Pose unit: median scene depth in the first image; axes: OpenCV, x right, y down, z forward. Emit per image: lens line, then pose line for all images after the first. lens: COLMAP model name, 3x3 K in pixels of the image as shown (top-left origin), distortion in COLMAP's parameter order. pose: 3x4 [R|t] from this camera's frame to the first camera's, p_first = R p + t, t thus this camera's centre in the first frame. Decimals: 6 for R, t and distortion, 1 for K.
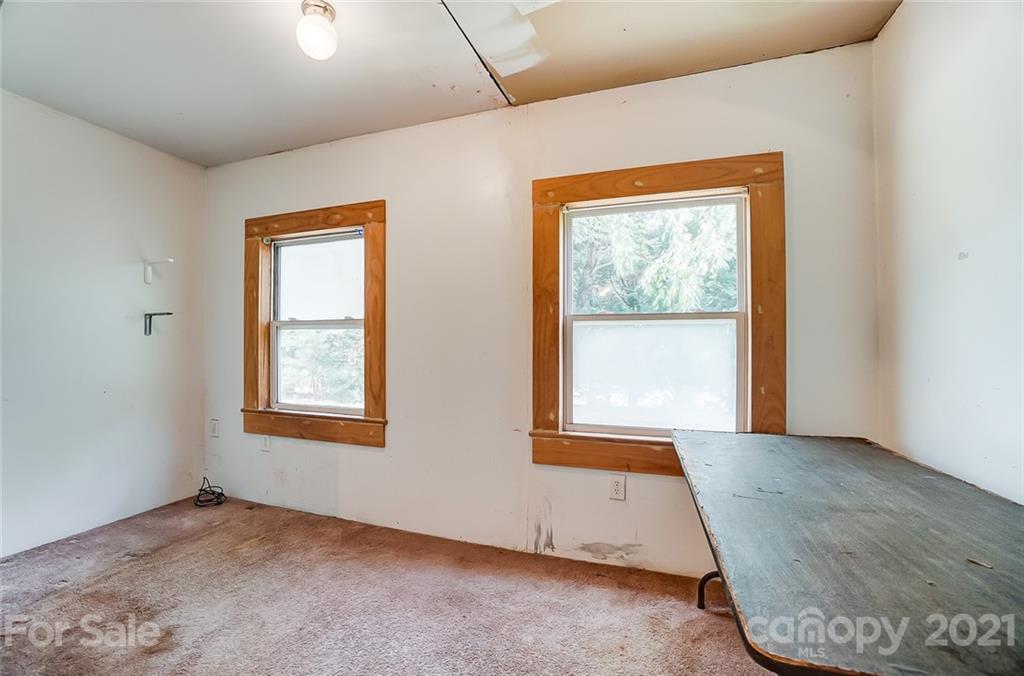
lens RADIAL K [[454.0, 0, 493.0], [0, 454.0, 337.0], [0, 0, 1]] dist [-0.069306, 0.025146]
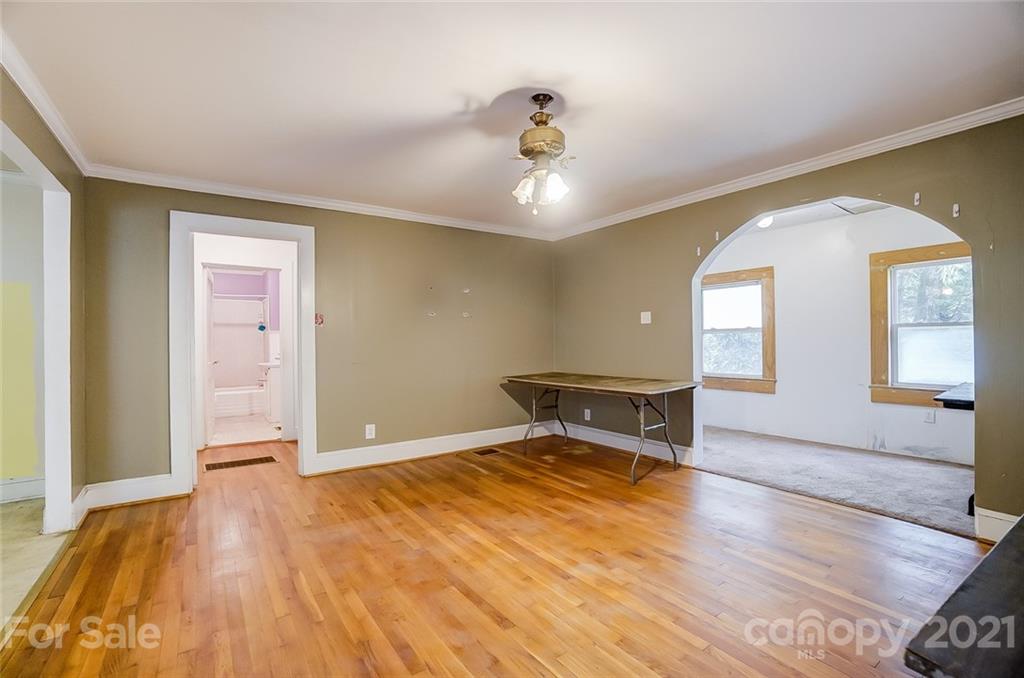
lens RADIAL K [[454.0, 0, 493.0], [0, 454.0, 338.0], [0, 0, 1]] dist [-0.069306, 0.025146]
pose [[0.824594, -0.009167, -0.565651, -0.159694], [0.006859, 0.999957, -0.006207, 0.007701], [0.565684, 0.001238, 0.824621, -1.236245]]
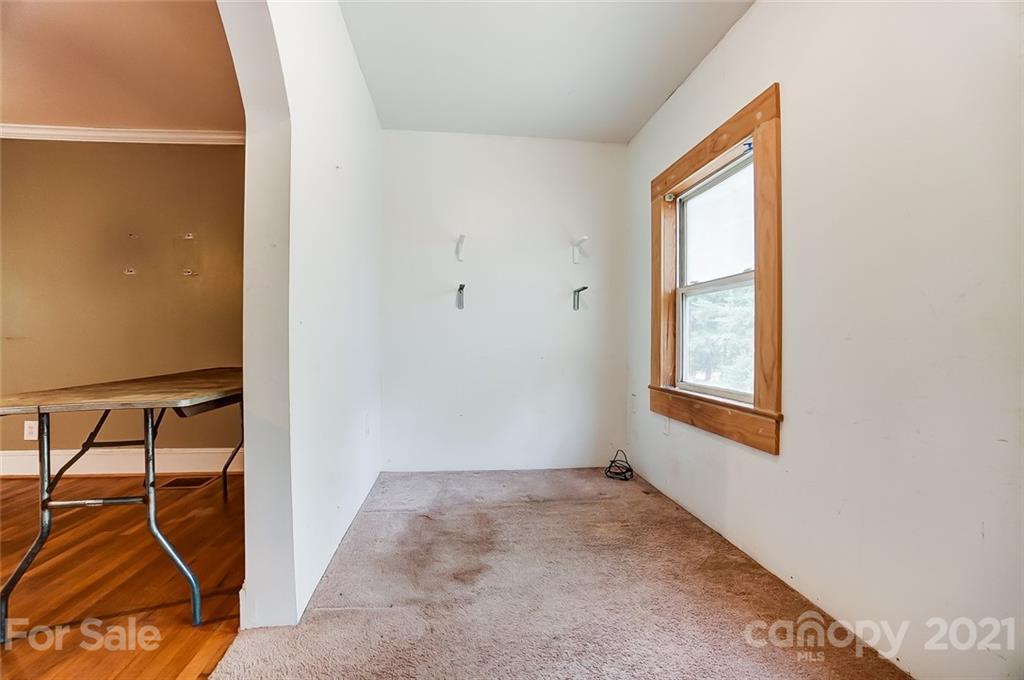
lens RADIAL K [[449.8, 0, 511.6], [0, 449.8, 342.3], [0, 0, 1]] dist [-0.043291, 0.000352]
pose [[0.459622, 0.004983, -0.888100, 0.152732], [0.001952, 0.999976, 0.006622, 0.073044], [0.888112, -0.004777, 0.459602, 0.350753]]
